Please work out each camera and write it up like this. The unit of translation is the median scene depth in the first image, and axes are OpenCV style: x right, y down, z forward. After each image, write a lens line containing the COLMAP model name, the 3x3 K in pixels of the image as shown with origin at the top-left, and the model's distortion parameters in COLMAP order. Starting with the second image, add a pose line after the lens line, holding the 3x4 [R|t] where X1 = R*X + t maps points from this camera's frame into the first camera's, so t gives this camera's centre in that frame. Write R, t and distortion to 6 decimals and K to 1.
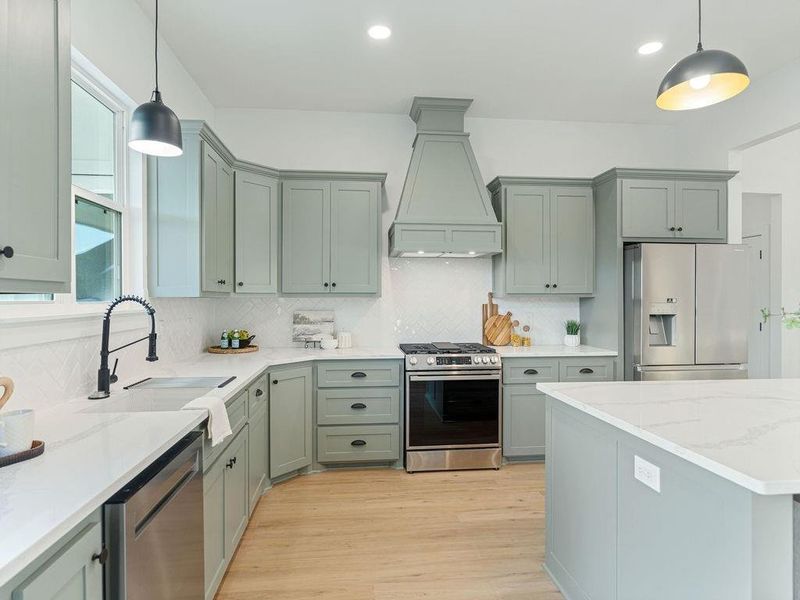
lens RADIAL K [[461.2, 0, 401.6], [0, 461.2, 298.2], [0, 0, 1]] dist [-0.000422, -0.003489]
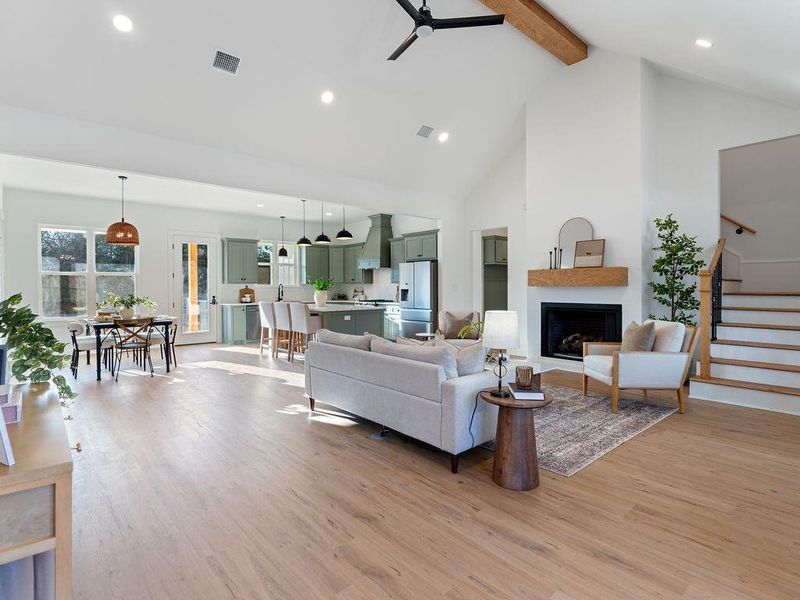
lens RADIAL K [[402.8, 0, 397.5], [0, 402.8, 292.3], [0, 0, 1]] dist [-0.006527, 0.002466]
pose [[0.582578, 0.010027, -0.812713, 2.319956], [0.005206, 0.999857, 0.016068, 0.014658], [0.812758, -0.013592, 0.582443, -0.376368]]
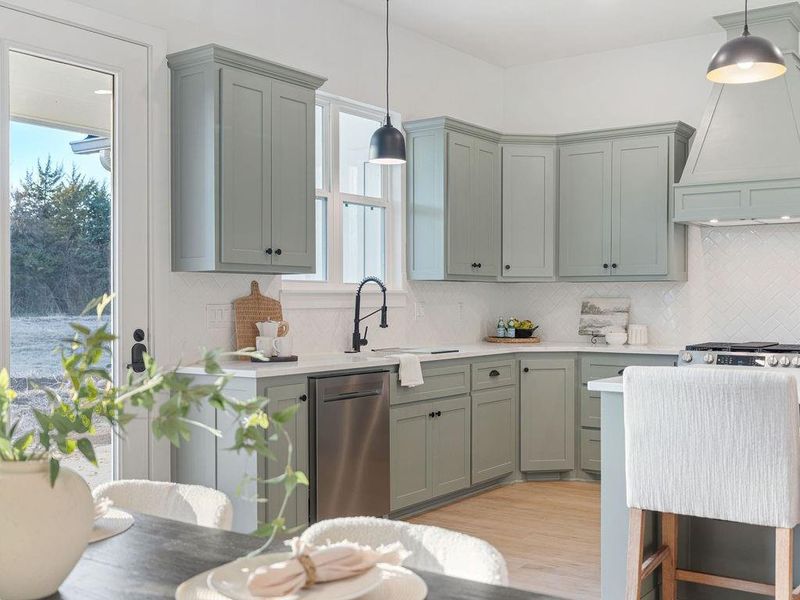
lens RADIAL K [[919.2, 0, 396.0], [0, 919.2, 303.2], [0, 0, 1]] dist [-0.016296, 0.000000]
pose [[0.747976, 0.003627, -0.663715, 0.664183], [-0.001008, 0.999990, 0.004328, 0.031874], [0.663724, -0.002568, 0.747973, -0.500622]]
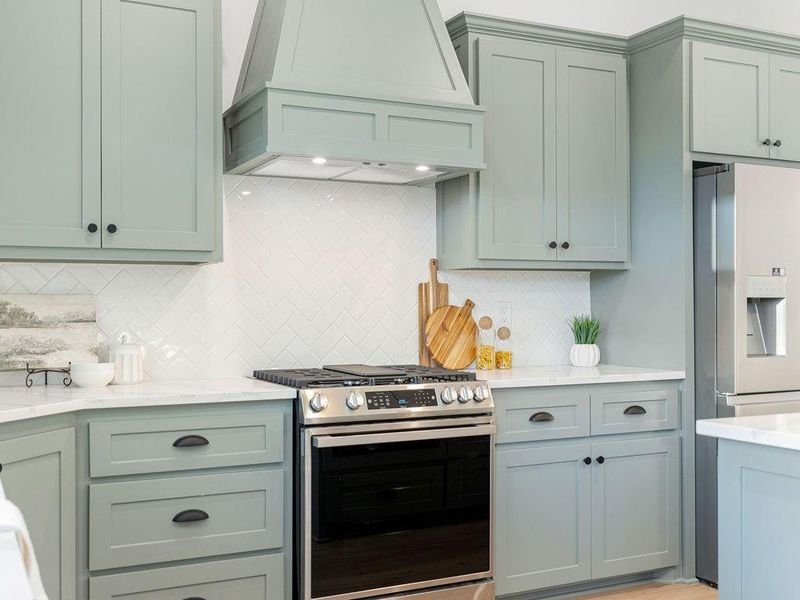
lens RADIAL K [[919.2, 0, 405.8], [0, 919.2, 299.7], [0, 0, 1]] dist [-0.016296, 0.000000]
pose [[0.935578, -0.001095, 0.353118, -0.193430], [0.004000, 0.999964, -0.007497, 0.041846], [-0.353097, 0.008427, 0.935549, 0.141666]]
